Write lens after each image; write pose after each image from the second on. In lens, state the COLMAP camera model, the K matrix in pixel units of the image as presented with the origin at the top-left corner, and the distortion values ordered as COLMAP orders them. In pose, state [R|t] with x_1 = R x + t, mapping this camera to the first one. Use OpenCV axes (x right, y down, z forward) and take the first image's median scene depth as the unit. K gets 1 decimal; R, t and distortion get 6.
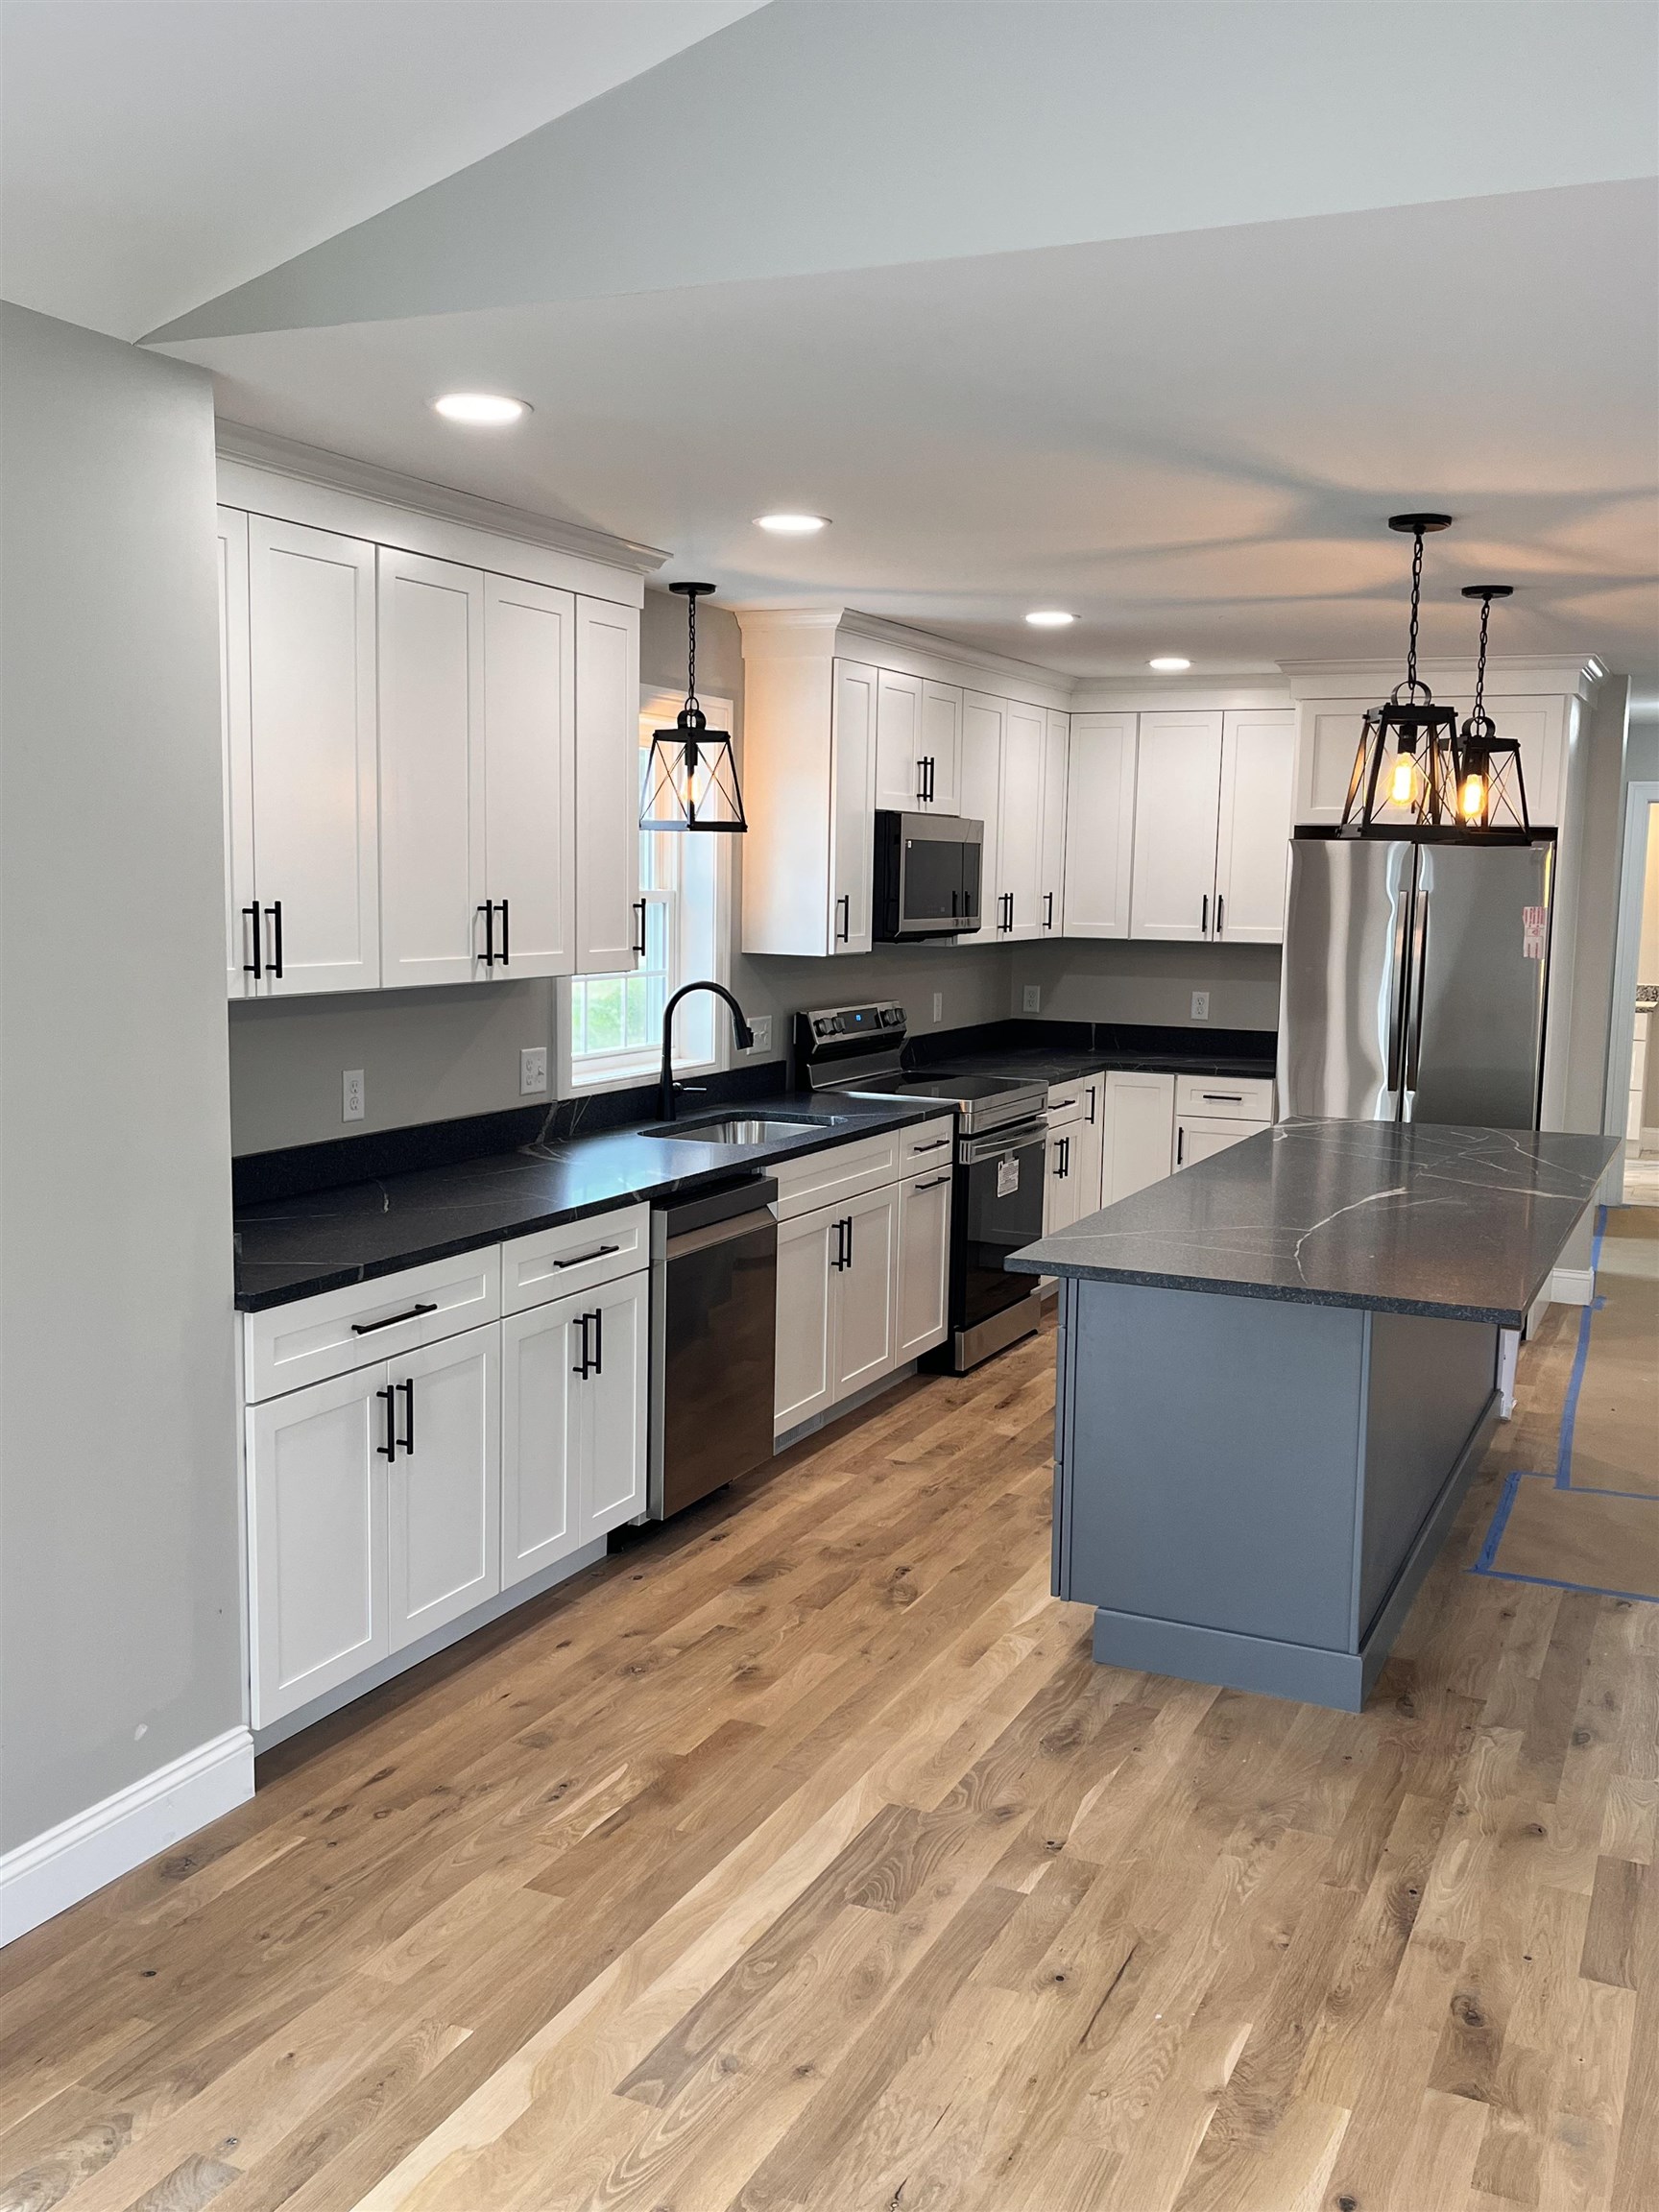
lens RADIAL K [[2004.1, 0, 830.3], [0, 2004.1, 1128.0], [0, 0, 1]] dist [0.049591, 0.000000]
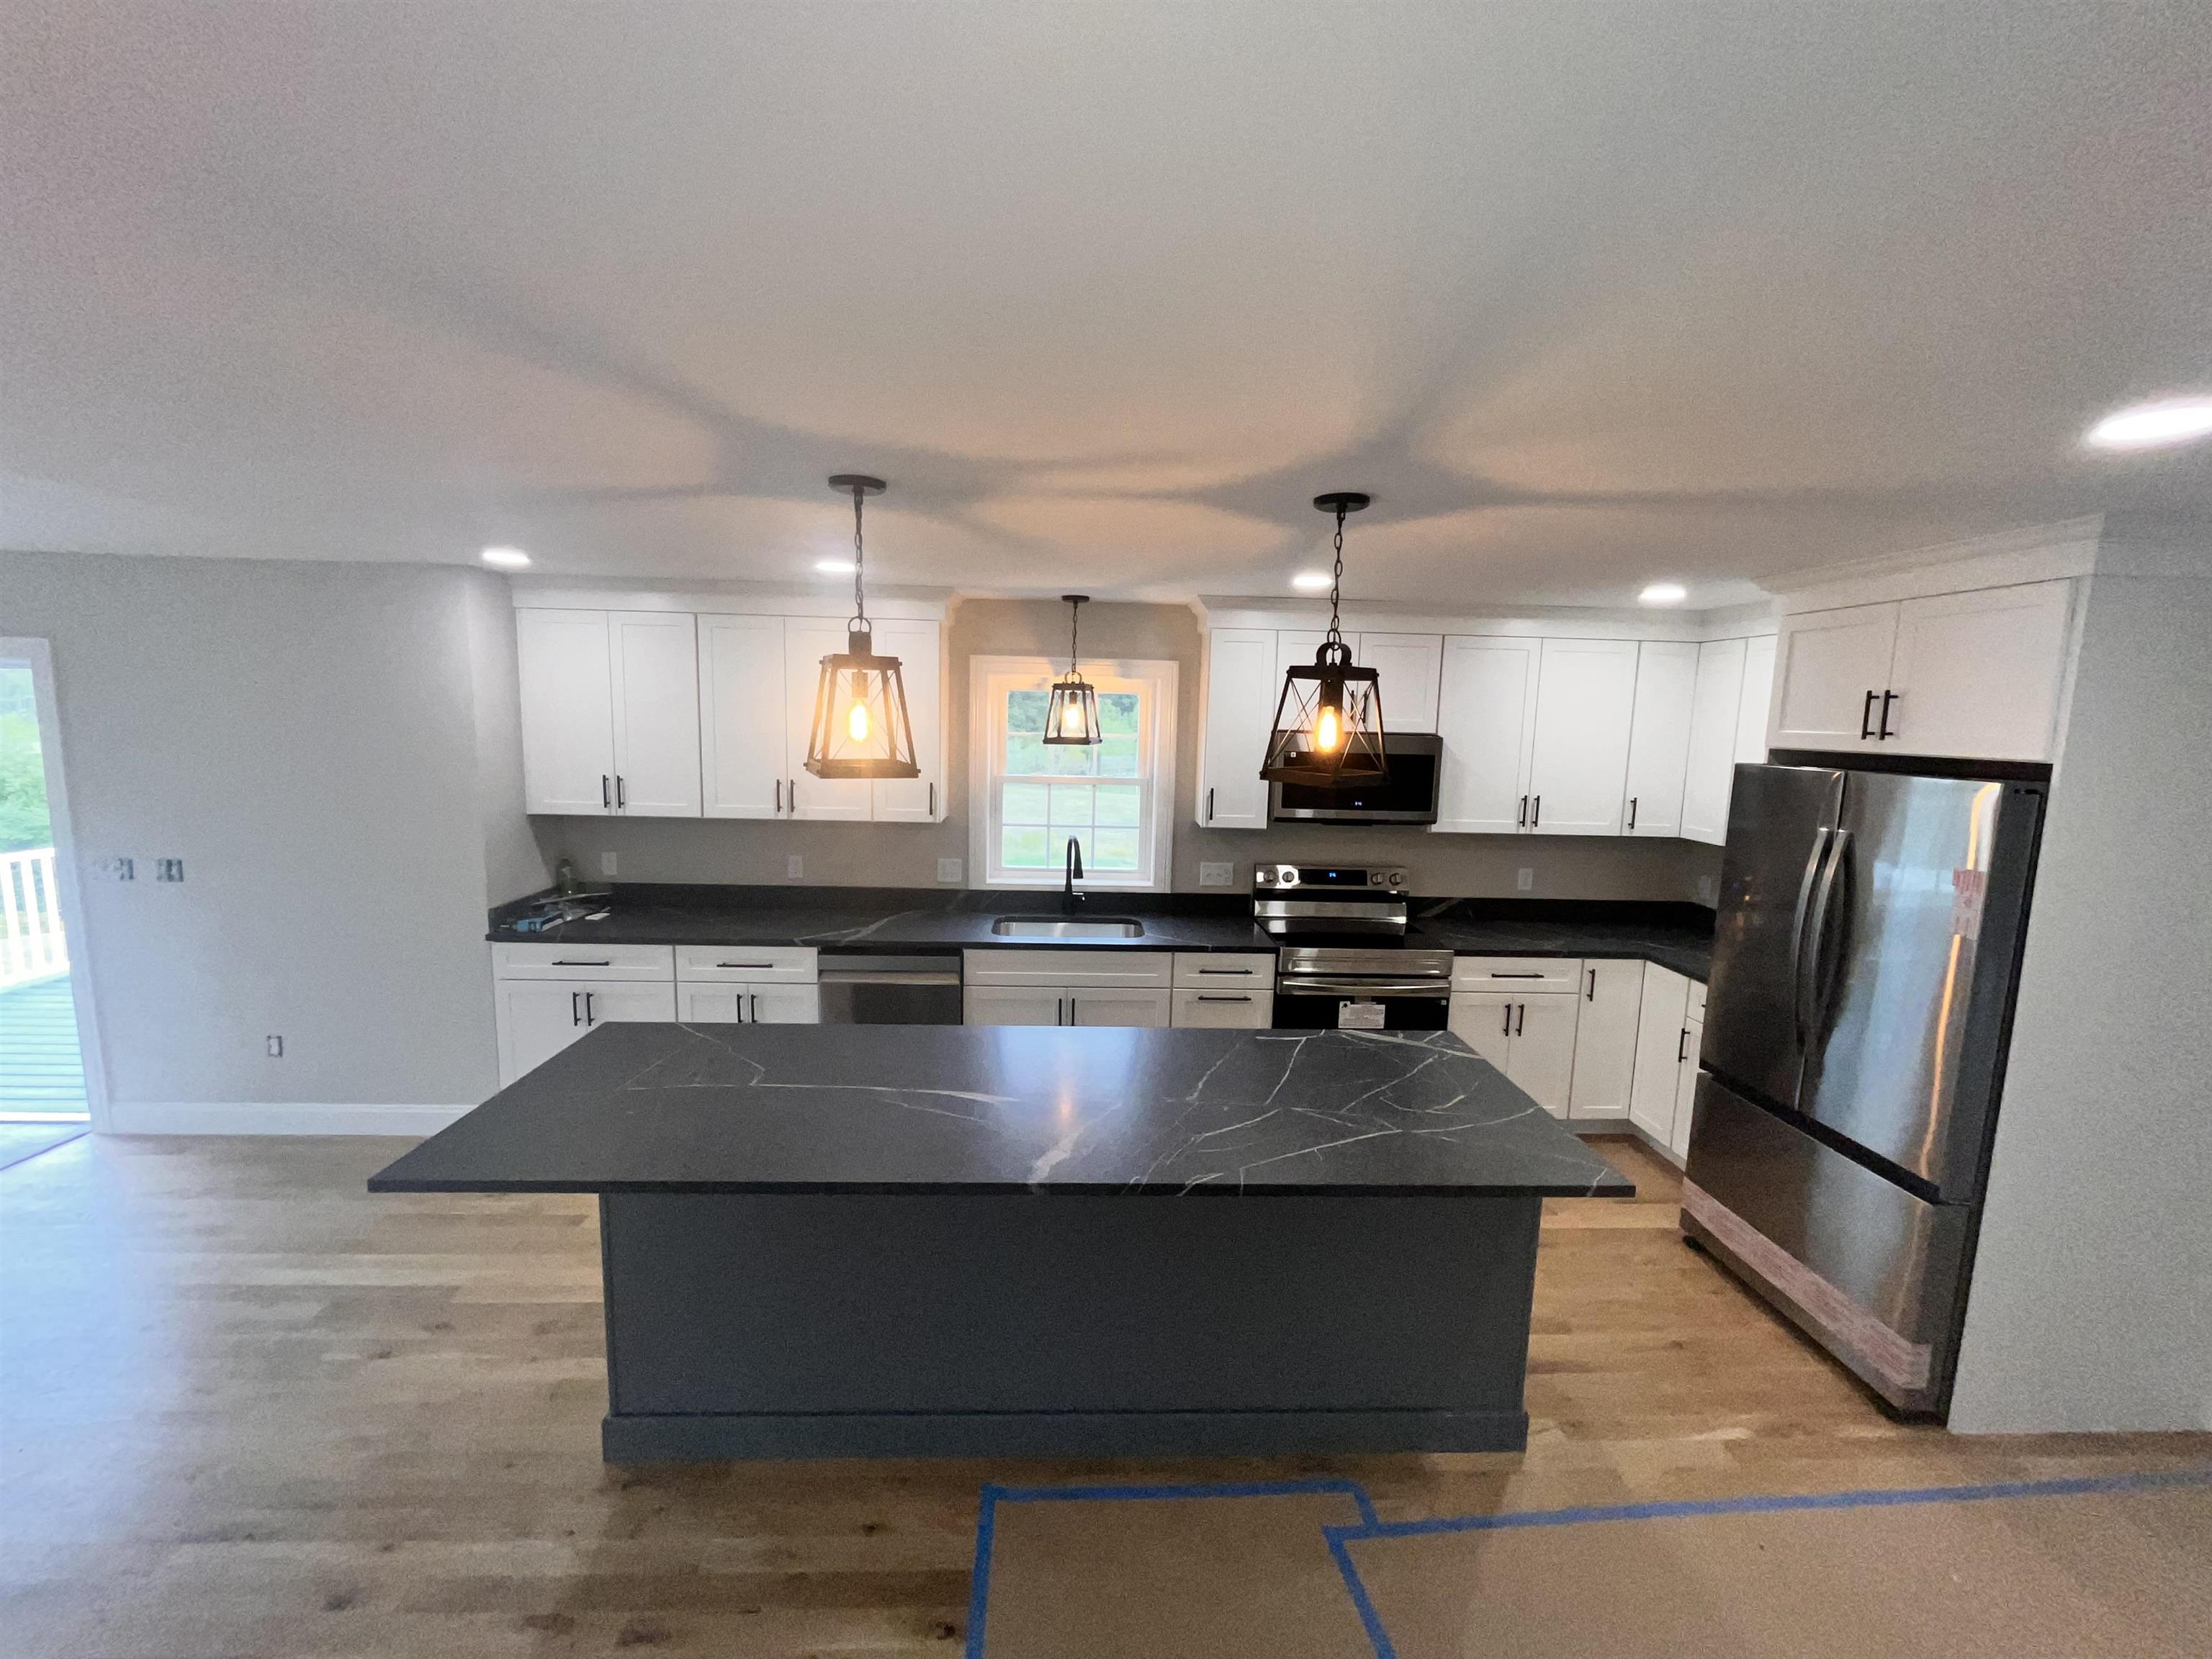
lens RADIAL K [[893.2, 0, 1104.4], [0, 893.2, 827.5], [0, 0, 1]] dist [-0.004145, 0.000922]
pose [[0.451292, 0.108042, -0.885812, 0.765765], [-0.131527, 0.989856, 0.053723, -0.156158], [0.882630, 0.092264, 0.460925, 0.879041]]
